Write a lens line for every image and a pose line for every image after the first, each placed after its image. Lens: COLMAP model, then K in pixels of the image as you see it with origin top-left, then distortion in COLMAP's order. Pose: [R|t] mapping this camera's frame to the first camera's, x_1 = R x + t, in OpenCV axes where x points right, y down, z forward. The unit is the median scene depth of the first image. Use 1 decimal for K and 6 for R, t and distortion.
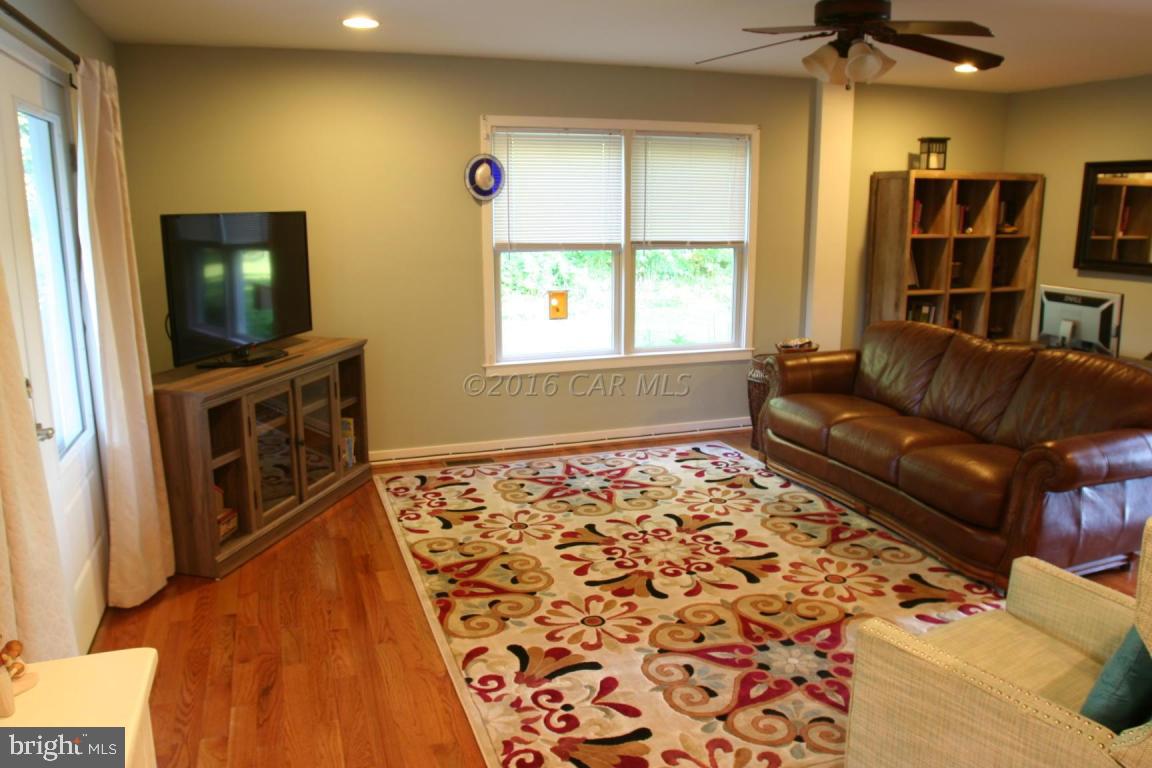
lens RADIAL K [[851.8, 0, 576.0], [0, 851.8, 384.0], [0, 0, 1]] dist [-0.107912, 0.076816]
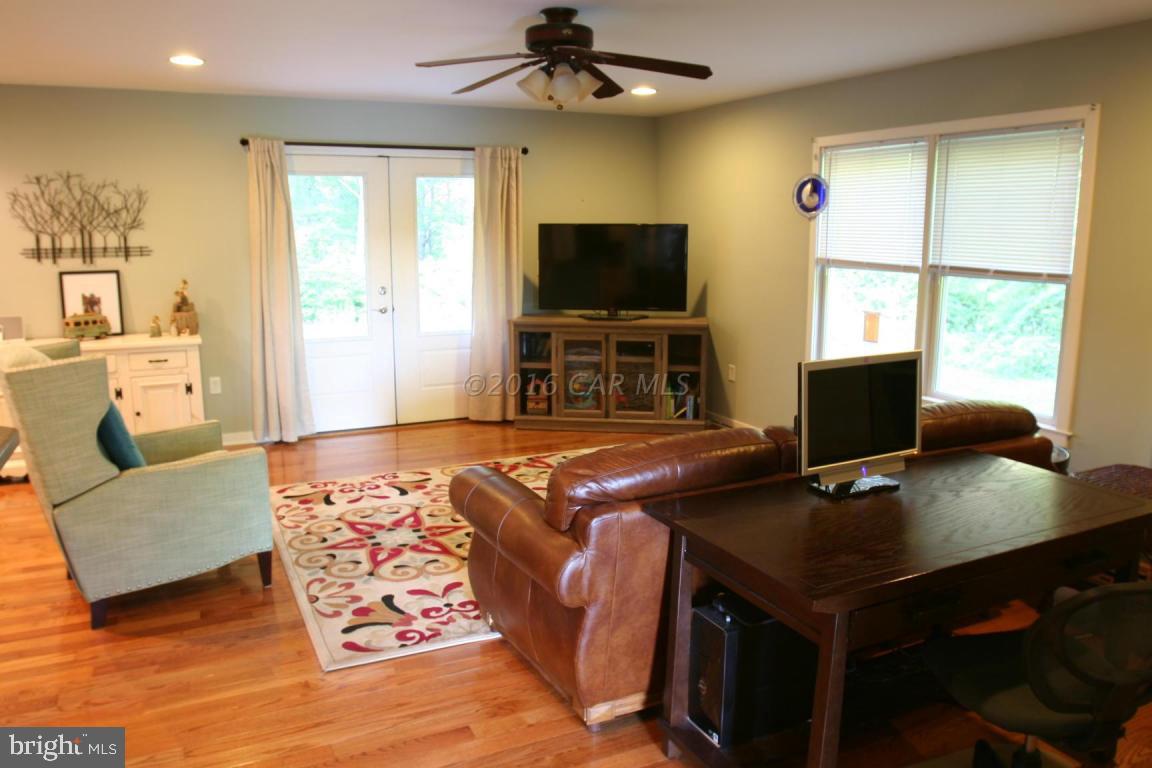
lens RADIAL K [[851.8, 0, 576.0], [0, 851.8, 384.0], [0, 0, 1]] dist [-0.107912, 0.076816]
pose [[0.118722, 0.181590, -0.976181, 0.934072], [-0.215918, 0.964330, 0.153125, -0.112331], [0.969167, 0.192596, 0.153696, 0.591046]]
